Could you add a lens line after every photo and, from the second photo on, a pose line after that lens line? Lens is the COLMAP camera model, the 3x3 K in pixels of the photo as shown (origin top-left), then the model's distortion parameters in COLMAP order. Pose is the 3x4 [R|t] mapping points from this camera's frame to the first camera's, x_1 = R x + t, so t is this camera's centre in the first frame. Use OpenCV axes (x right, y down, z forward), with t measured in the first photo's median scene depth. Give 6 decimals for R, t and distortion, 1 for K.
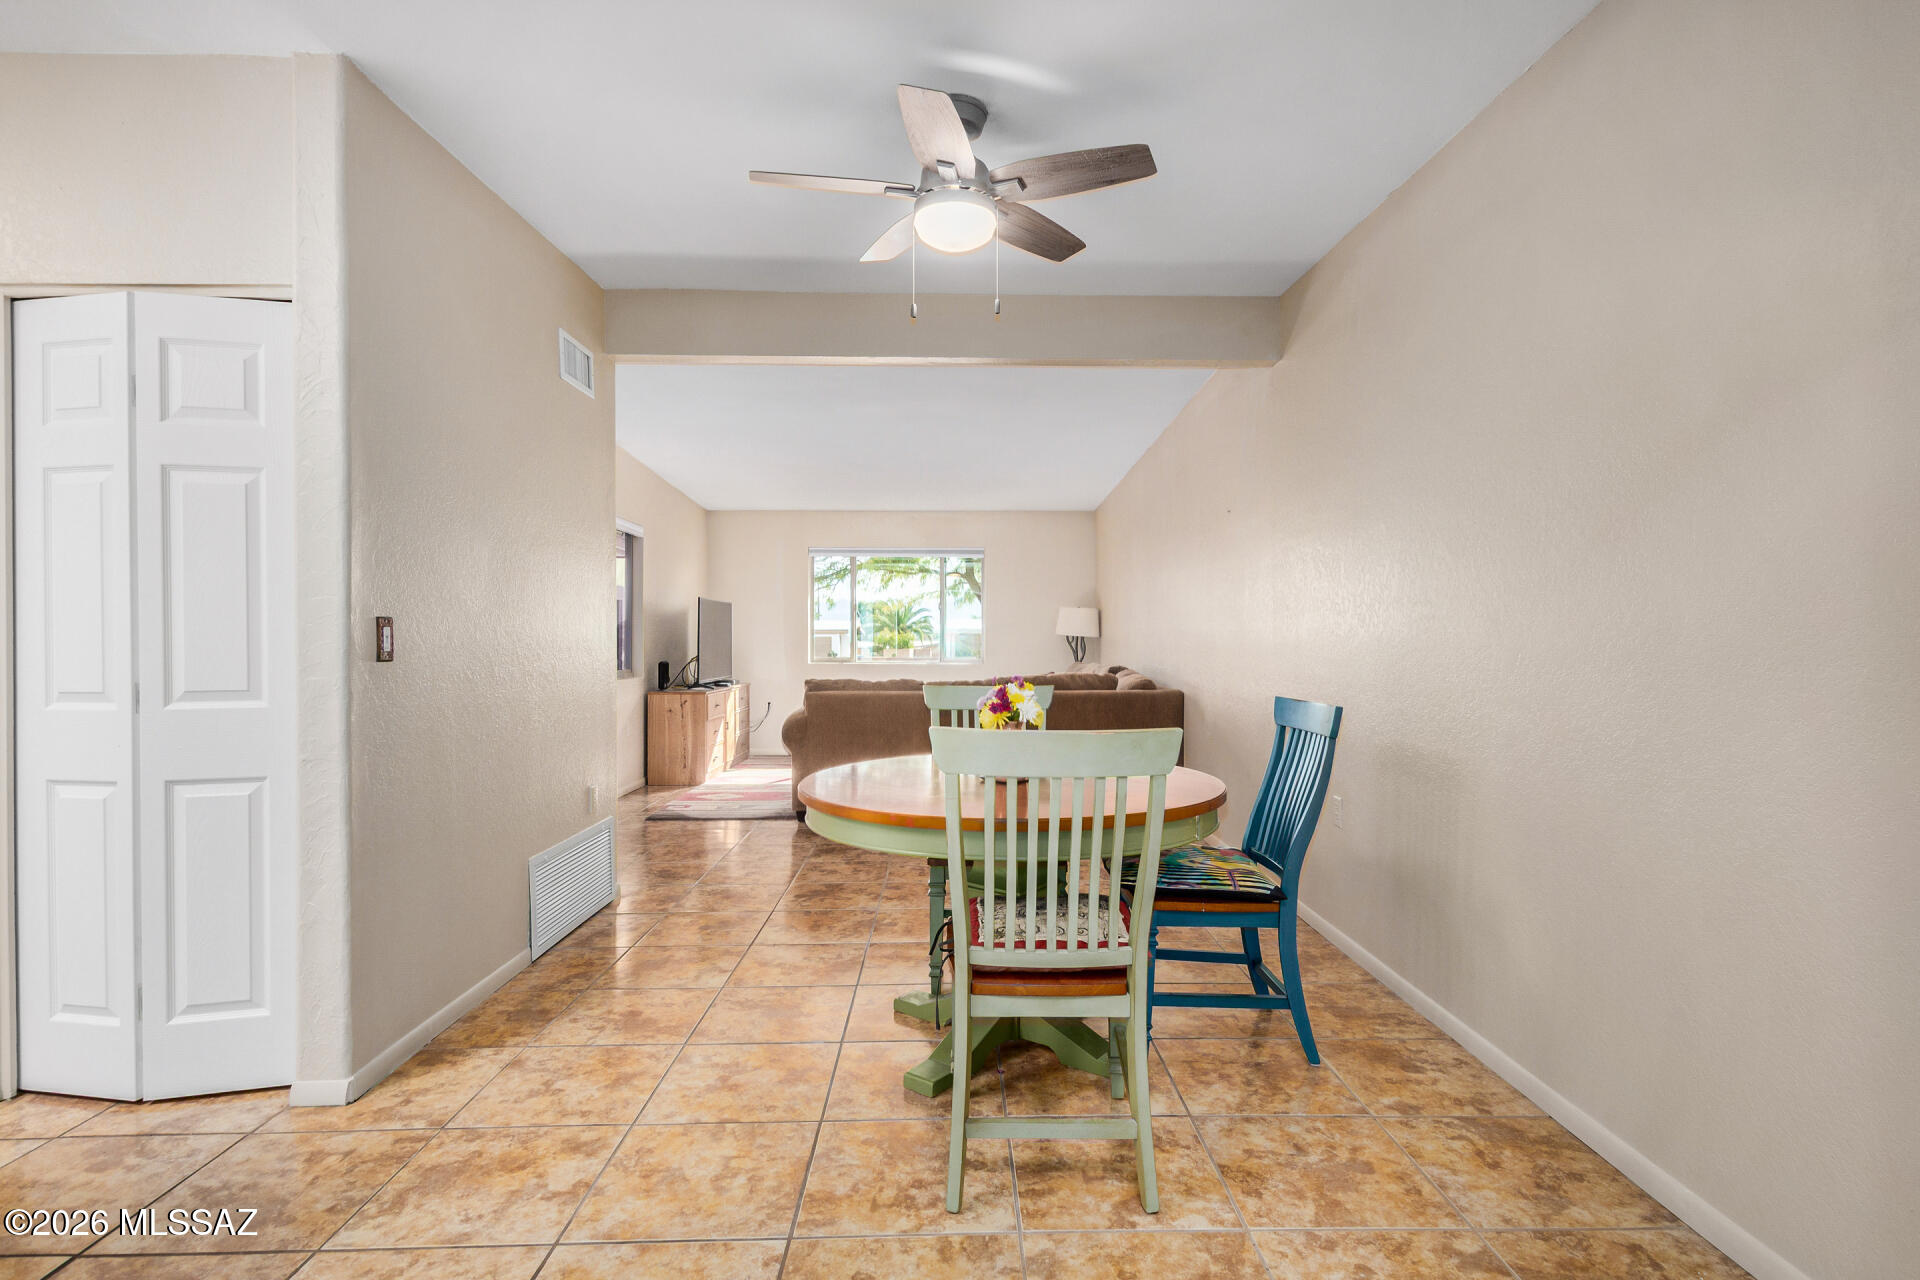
lens RADIAL K [[940.7, 0, 972.1], [0, 940.7, 627.7], [0, 0, 1]] dist [0.007698, -0.002761]
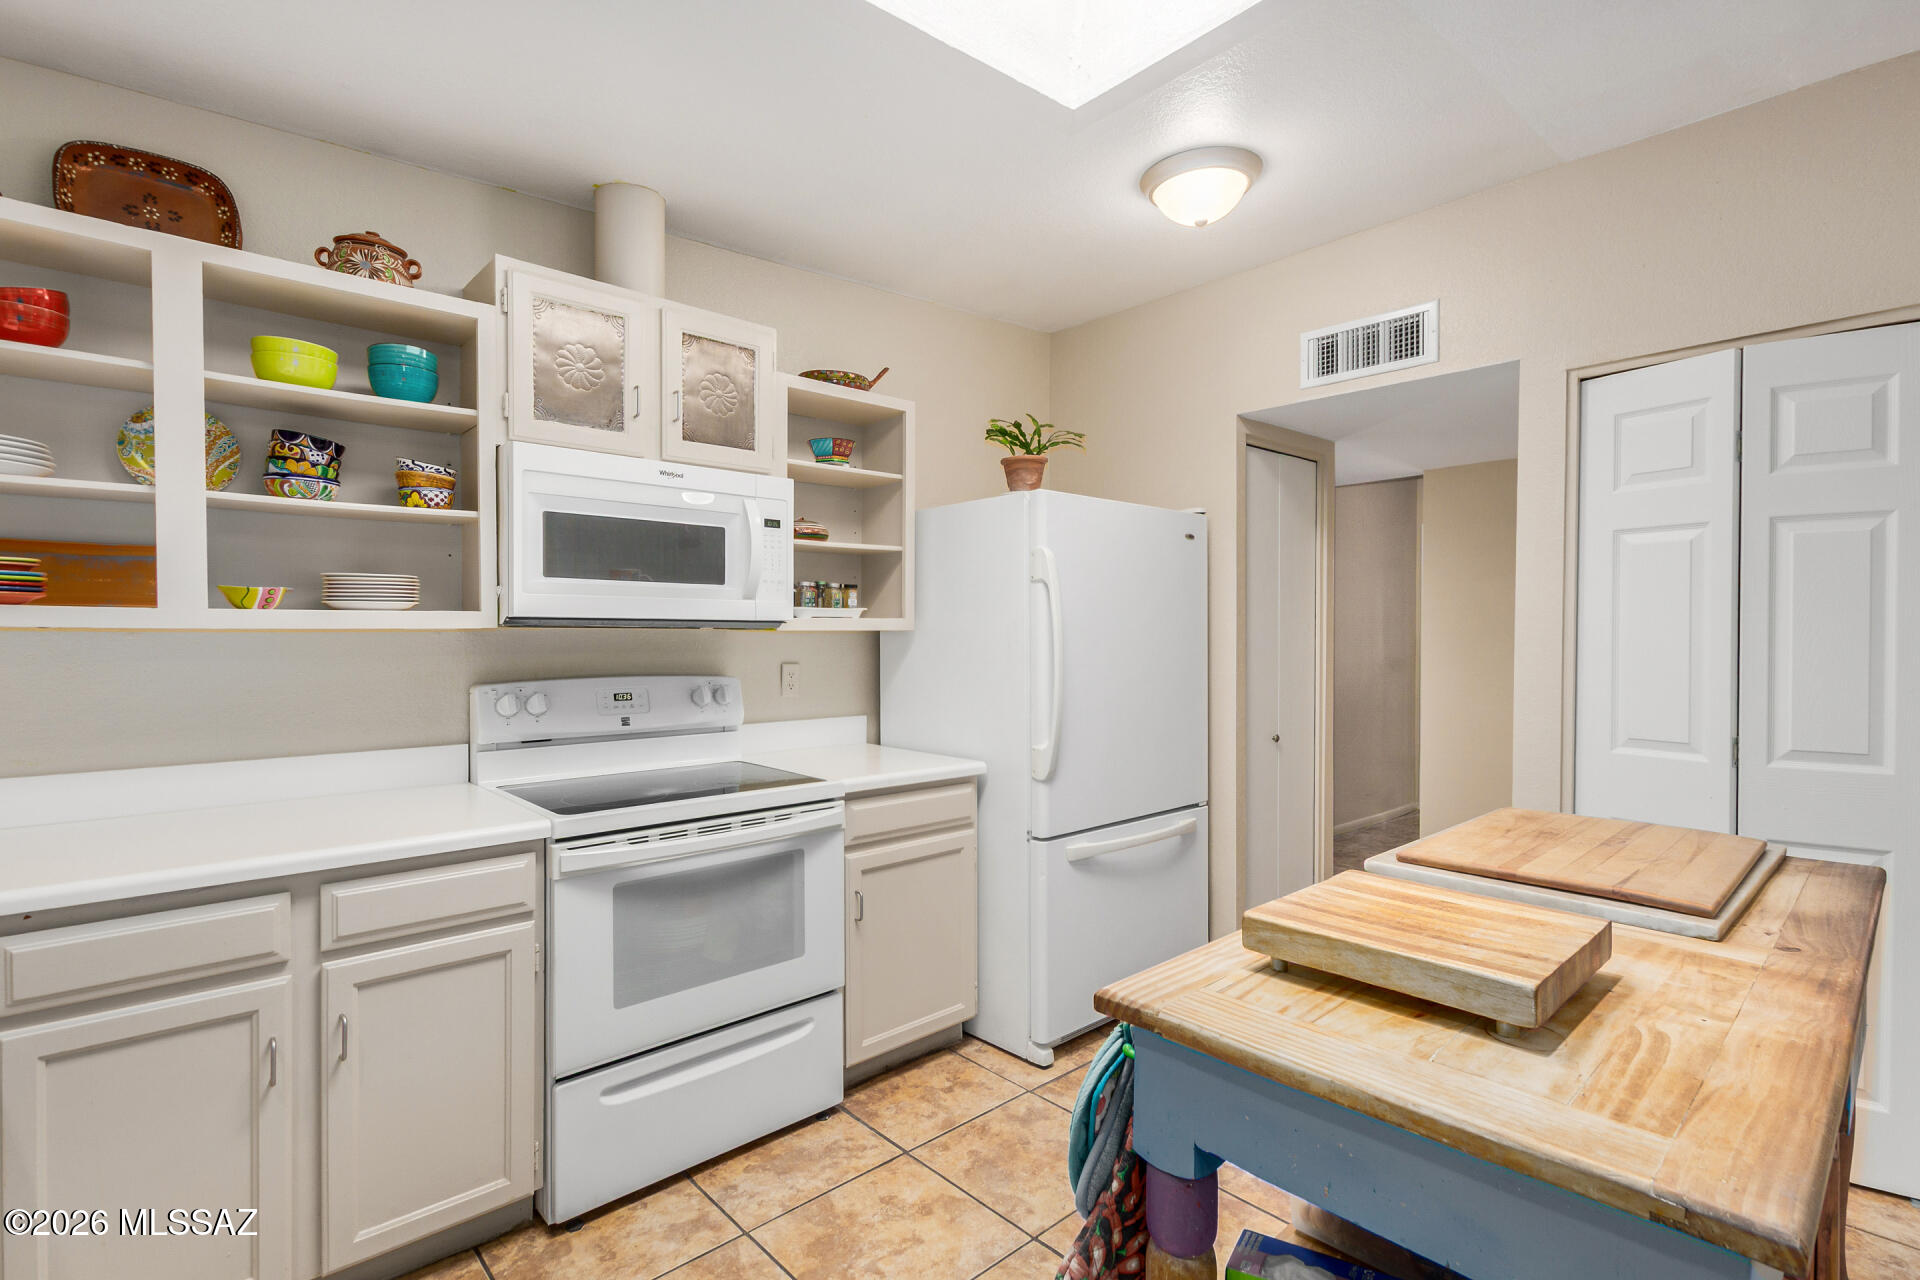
lens RADIAL K [[940.7, 0, 973.8], [0, 940.7, 636.6], [0, 0, 1]] dist [0.007698, -0.002761]
pose [[0.672371, 0.005244, -0.740196, -0.573914], [0.009625, 0.999828, 0.015827, -0.060675], [0.740152, -0.017766, 0.672205, -0.225724]]
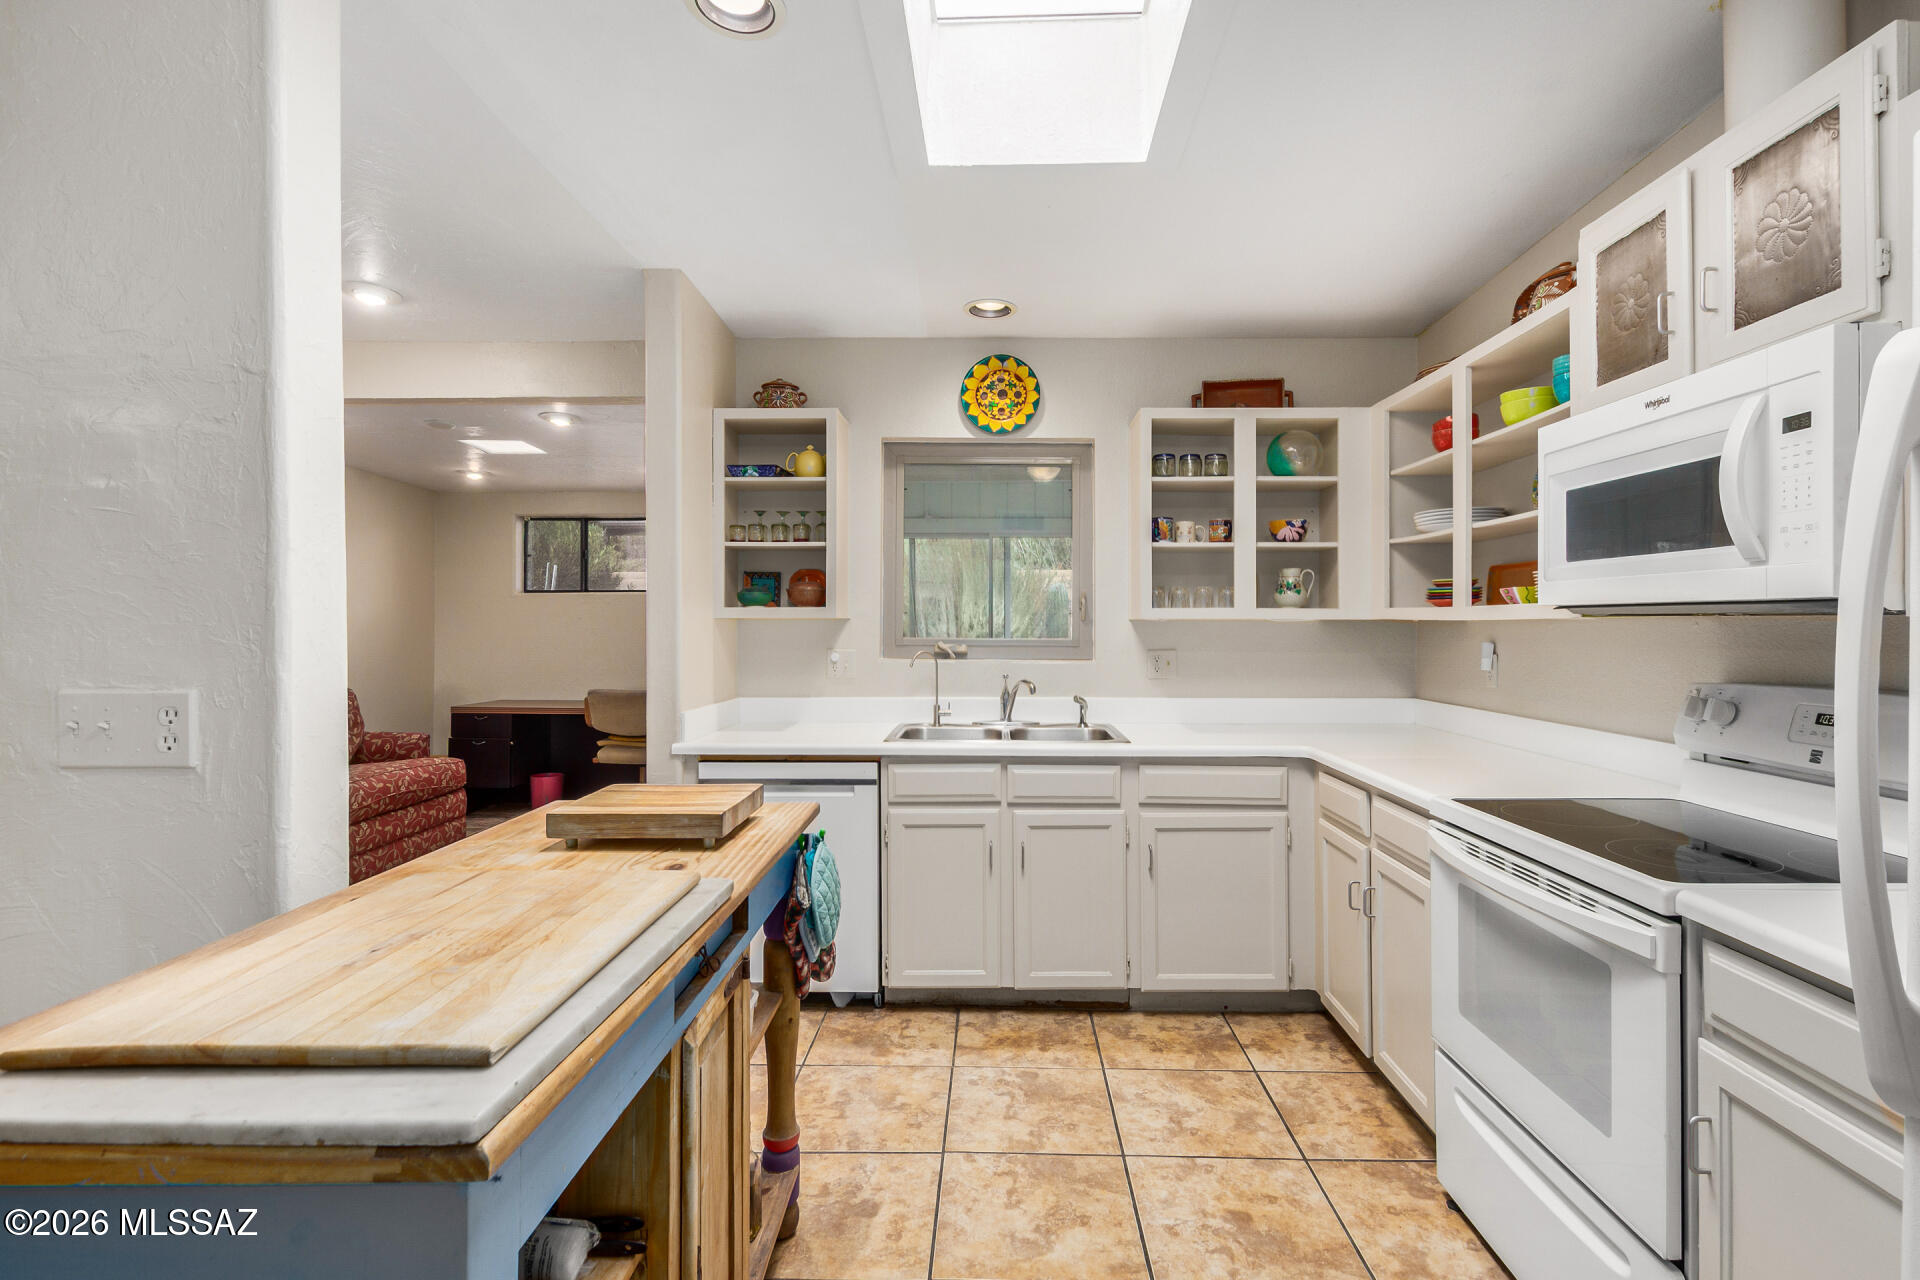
lens RADIAL K [[940.7, 0, 968.3], [0, 940.7, 620.1], [0, 0, 1]] dist [0.007698, -0.002761]
pose [[-0.997497, -0.000605, 0.070712, -0.997770], [-0.001995, 0.999806, -0.019581, -0.040943], [-0.070686, -0.019673, -0.997305, 0.827286]]
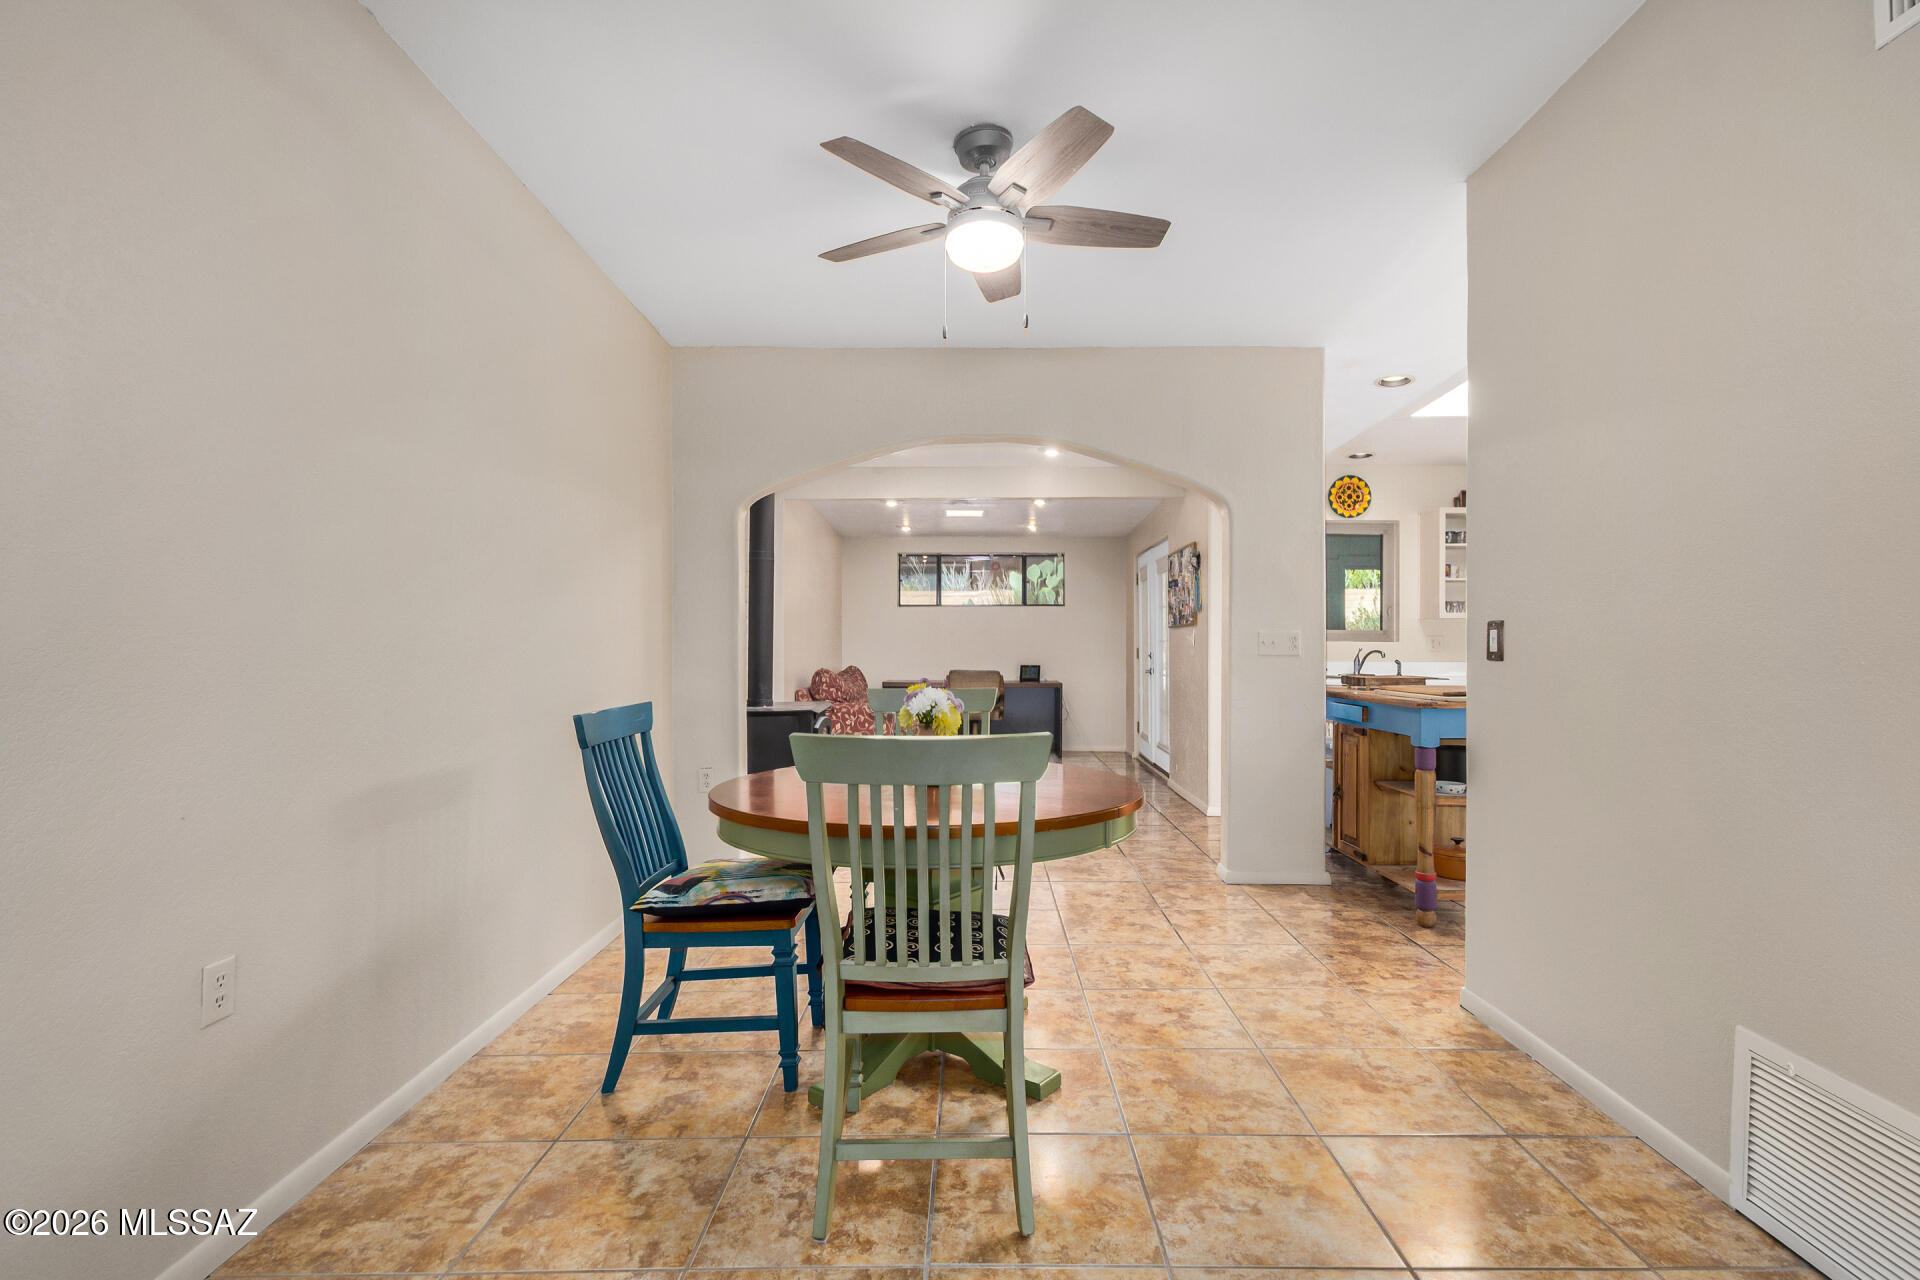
lens RADIAL K [[940.7, 0, 945.4], [0, 940.7, 647.9], [0, 0, 1]] dist [0.007698, -0.002761]
pose [[-0.998676, -0.000438, 0.051444, -0.023500], [-0.000803, 0.999975, -0.007075, 0.025625], [-0.051440, -0.007107, -0.998651, 2.004007]]
